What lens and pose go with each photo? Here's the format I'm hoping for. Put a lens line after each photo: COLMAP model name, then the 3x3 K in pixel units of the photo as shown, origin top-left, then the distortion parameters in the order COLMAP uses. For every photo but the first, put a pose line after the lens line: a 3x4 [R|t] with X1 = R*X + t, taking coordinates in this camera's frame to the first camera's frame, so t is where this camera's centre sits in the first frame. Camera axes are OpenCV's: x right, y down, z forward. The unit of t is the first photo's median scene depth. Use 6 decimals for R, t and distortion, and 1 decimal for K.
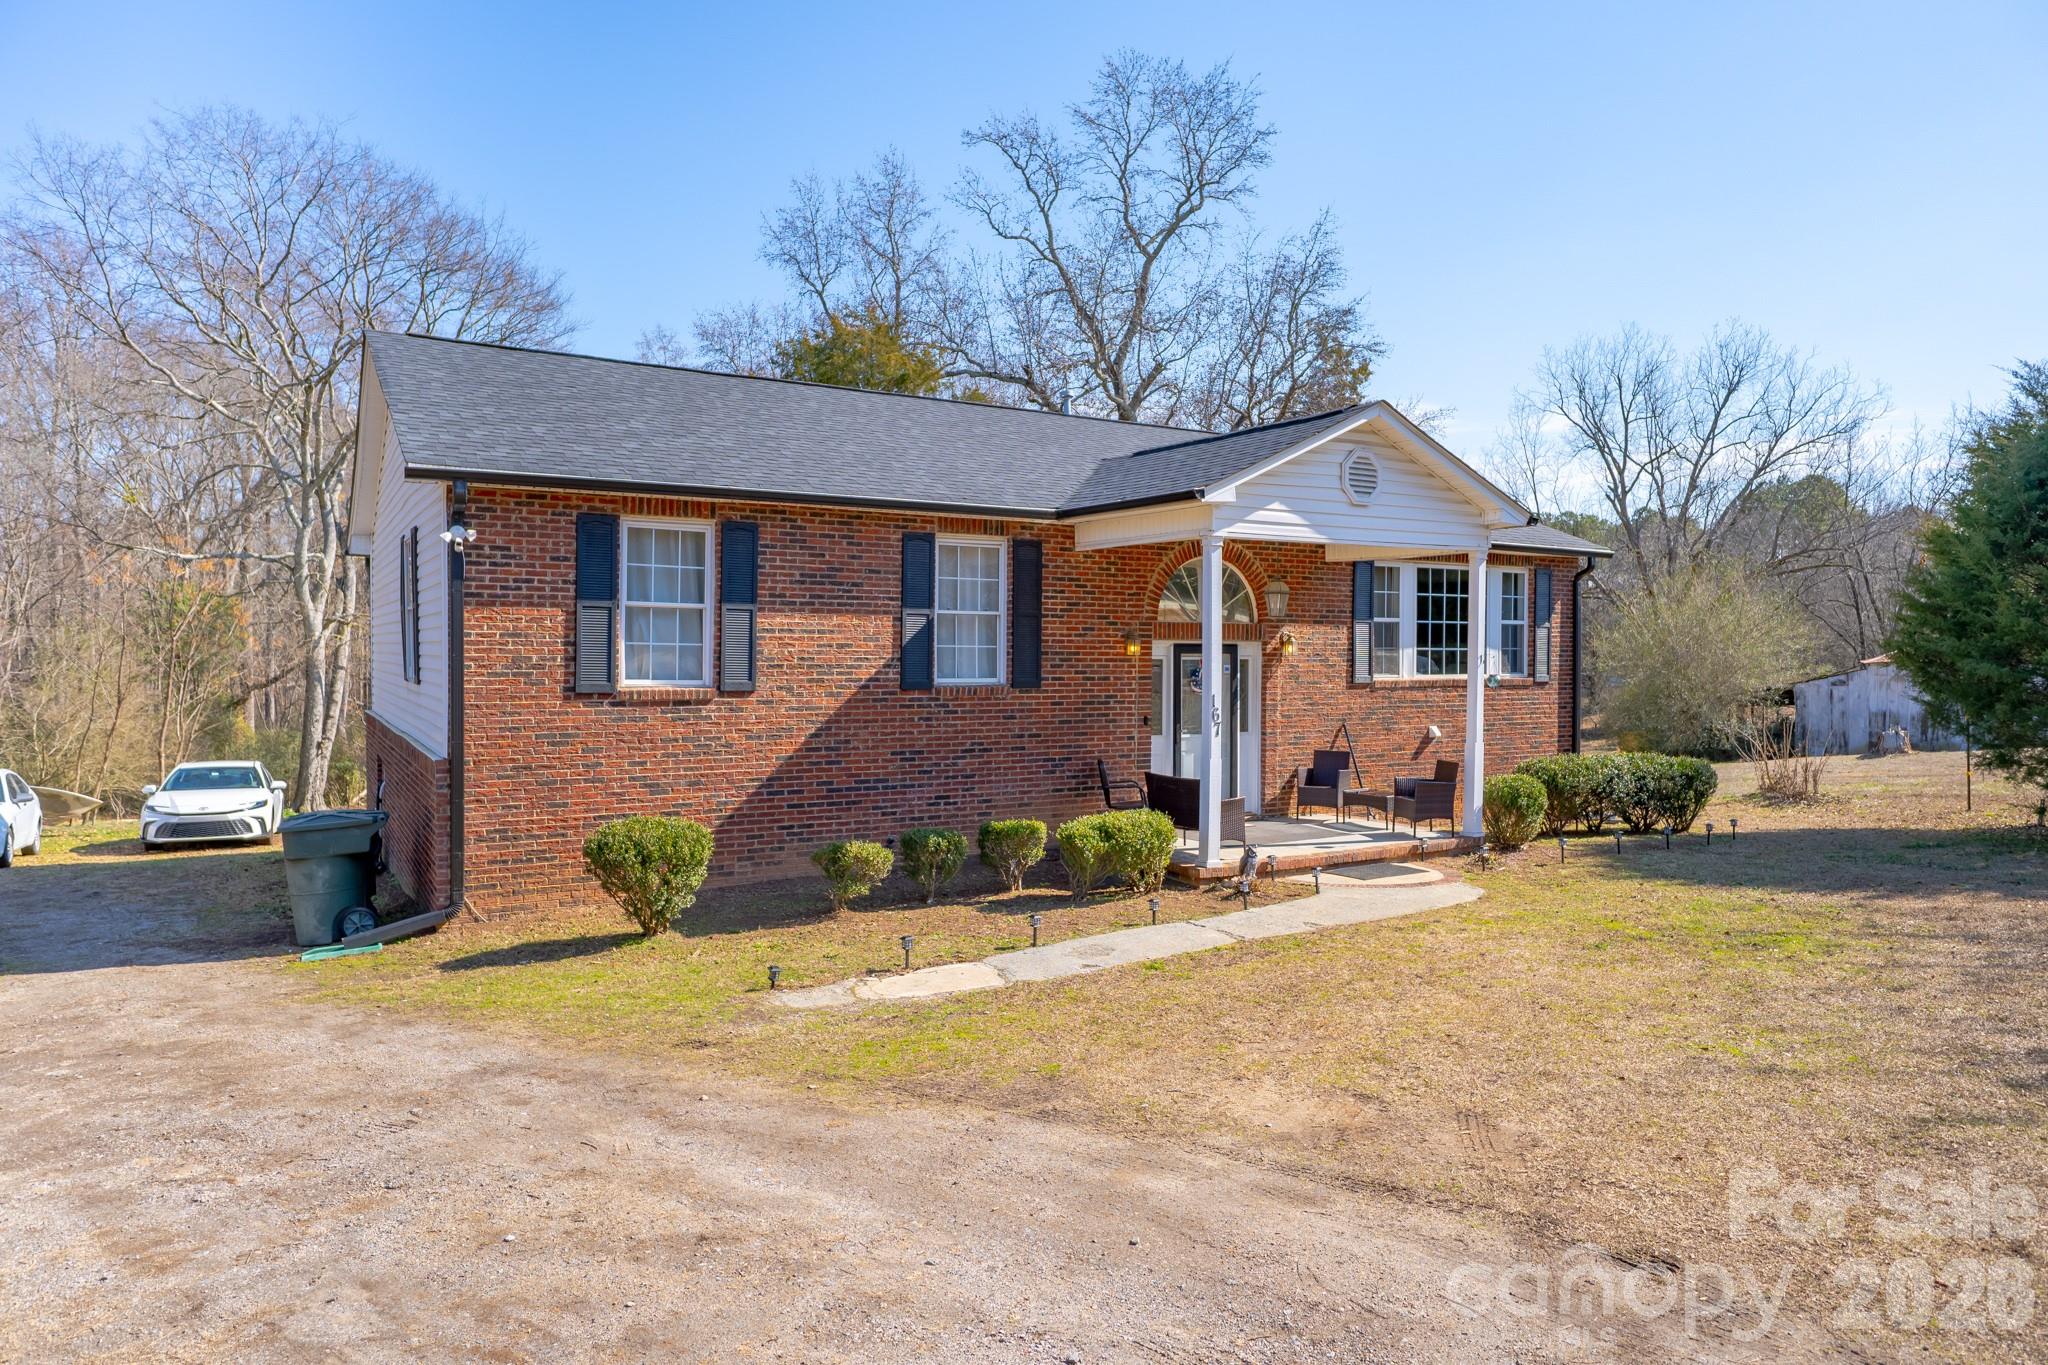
lens RADIAL K [[1291.2, 0, 1024.0], [0, 1291.2, 682.5], [0, 0, 1]] dist [-0.005818, -0.000651]
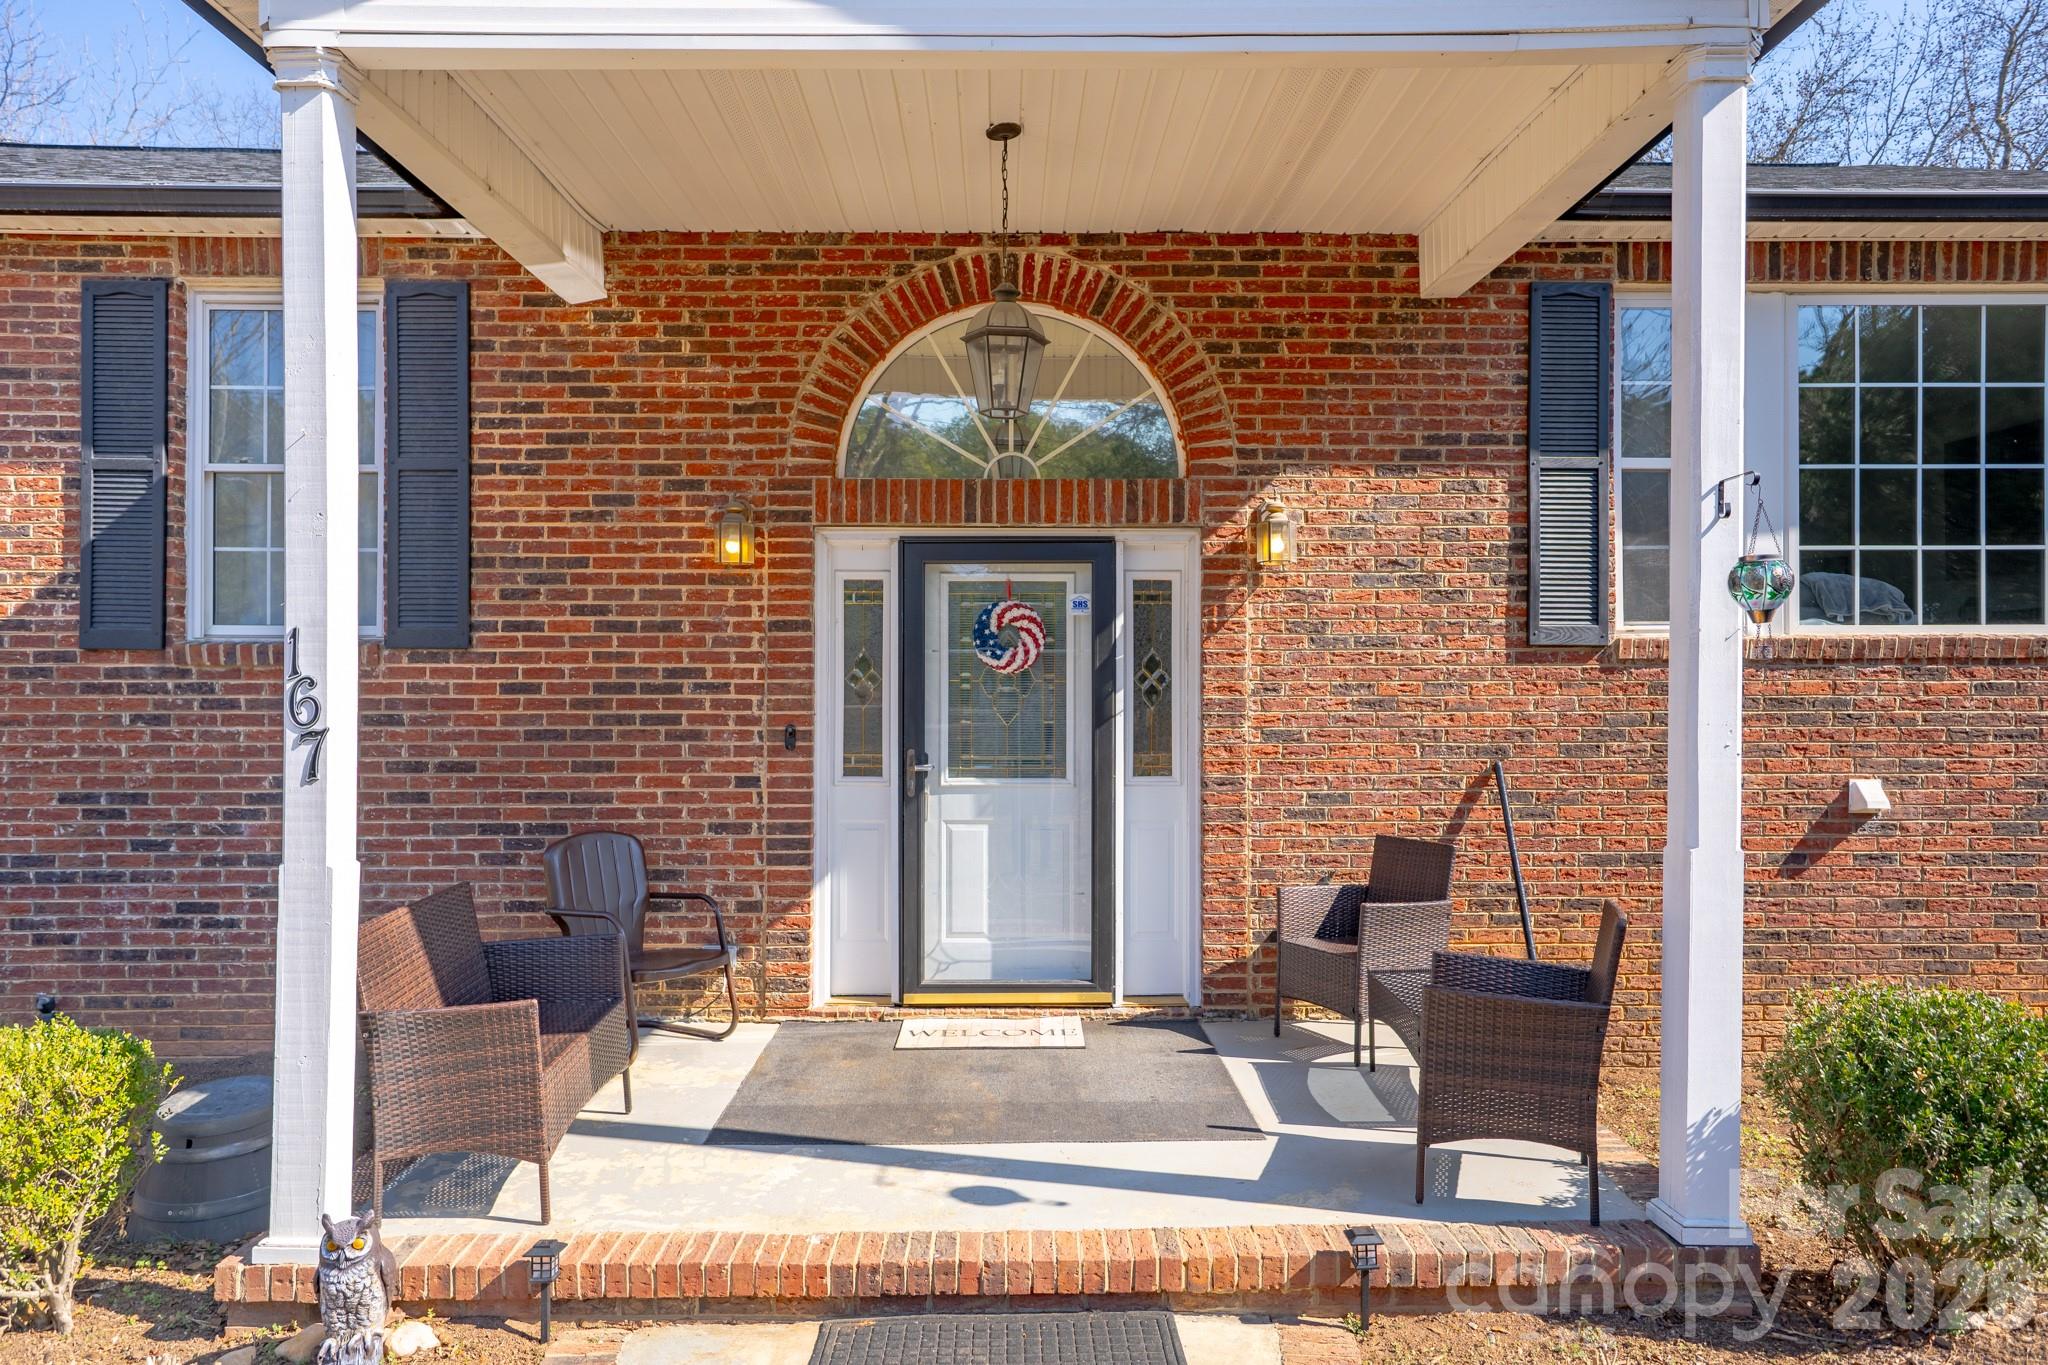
lens RADIAL K [[1360.4, 0, 1022.1], [0, 1360.4, 710.5], [0, 0, 1]] dist [0.000165, 0.001961]
pose [[0.865755, -0.004972, -0.500444, 0.374508], [-0.007266, 0.999720, -0.022502, 0.031816], [0.500416, 0.023117, 0.865477, 0.724731]]
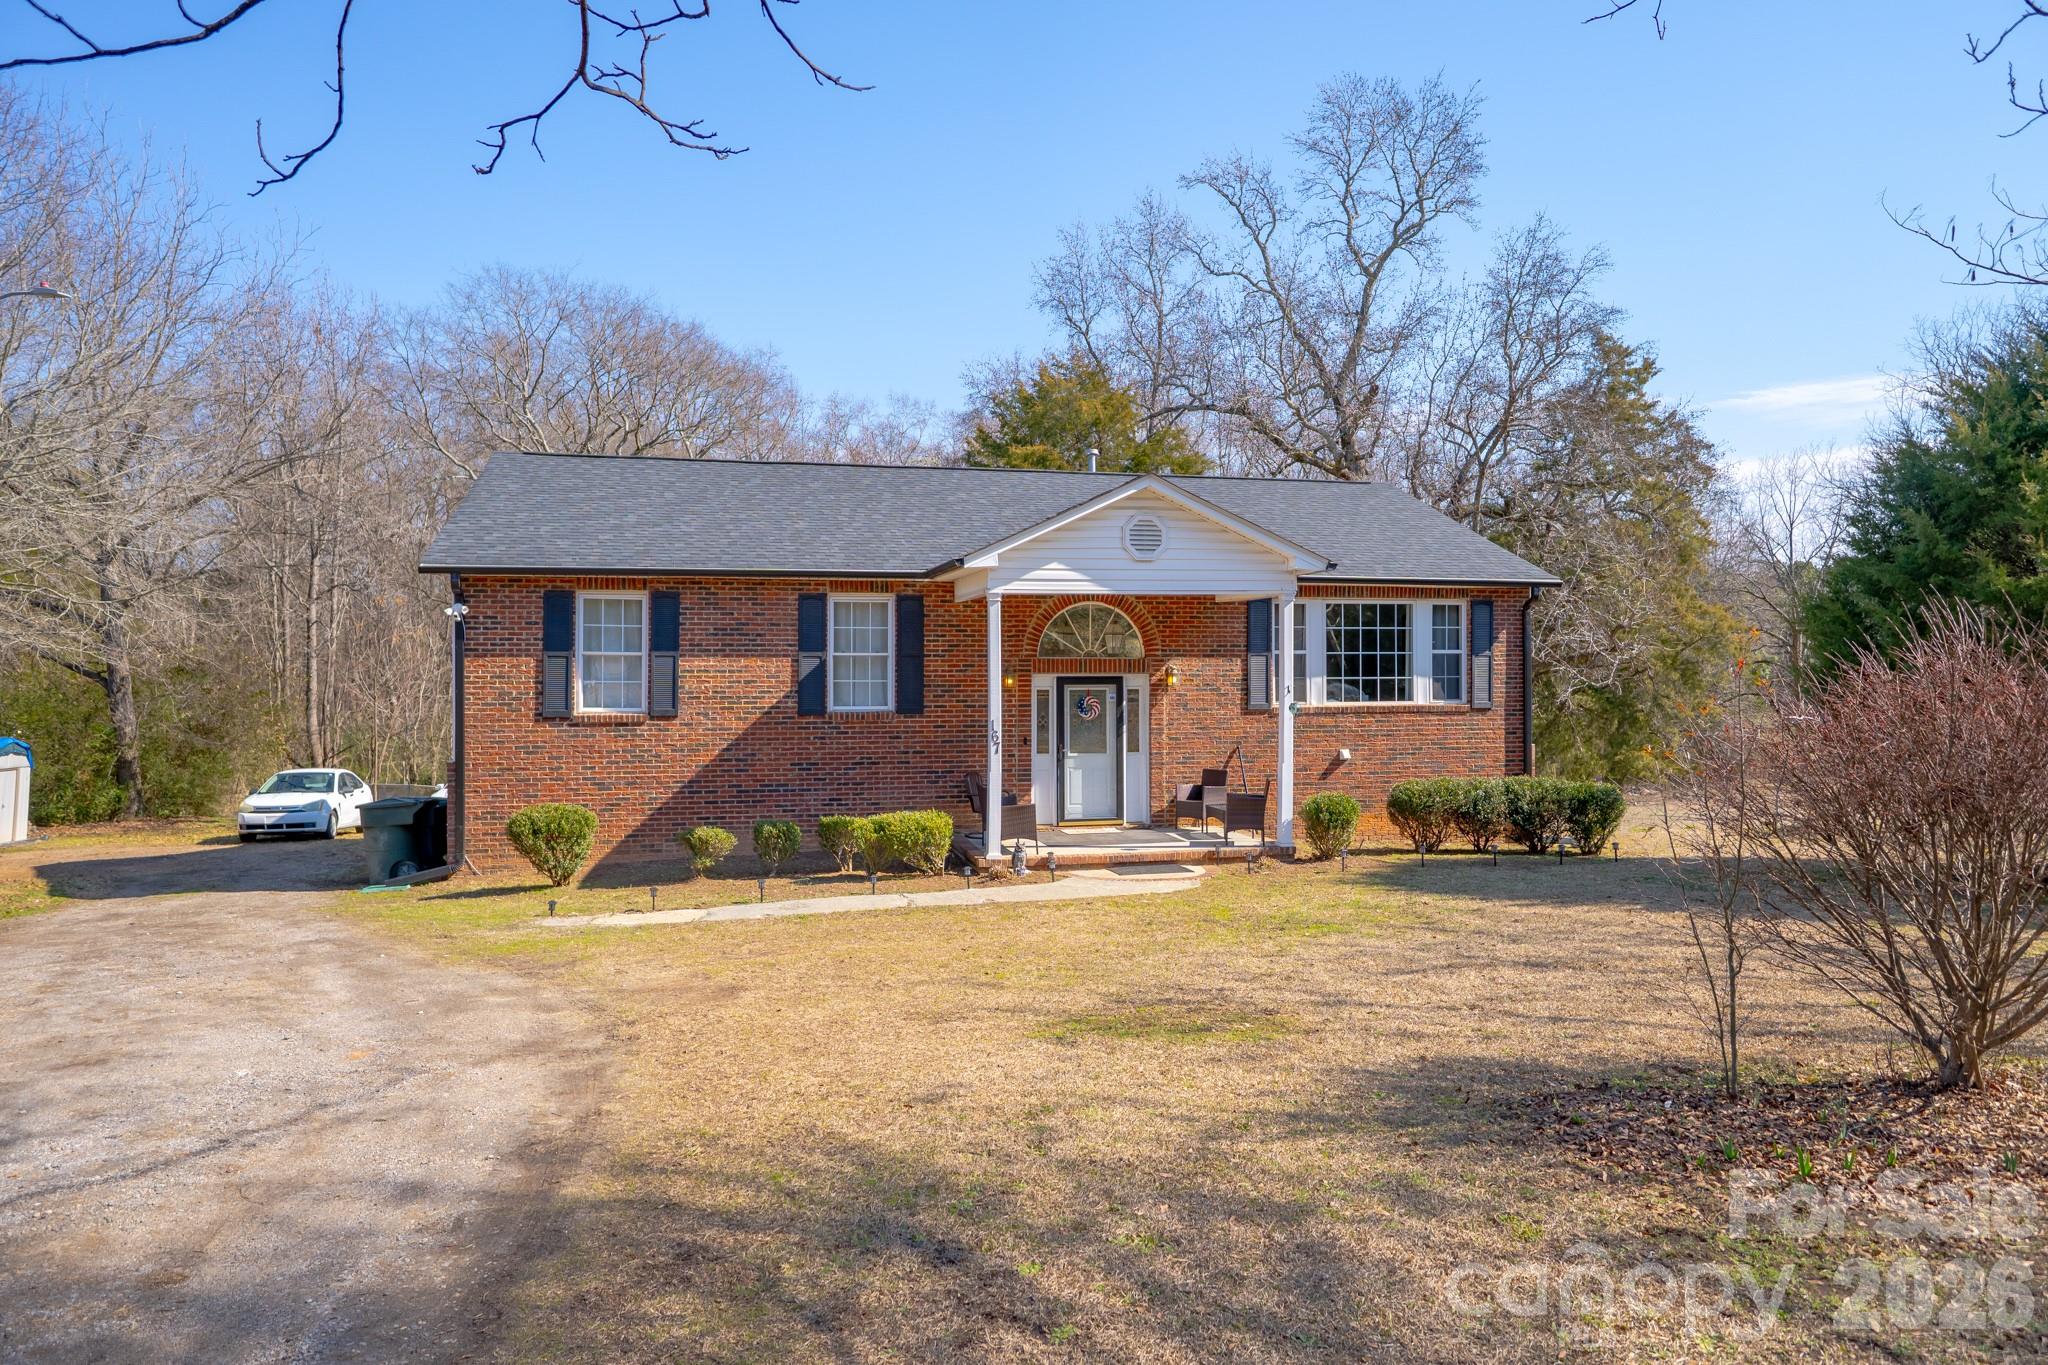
lens RADIAL K [[1352.7, 0, 1024.0], [0, 1352.7, 682.5], [0, 0, 1]] dist [-0.011226, -0.000276]
pose [[0.949234, -0.005084, -0.314531, 0.515314], [0.000226, 0.999880, -0.015480, -0.005792], [0.314572, 0.014623, 0.949121, -0.202106]]
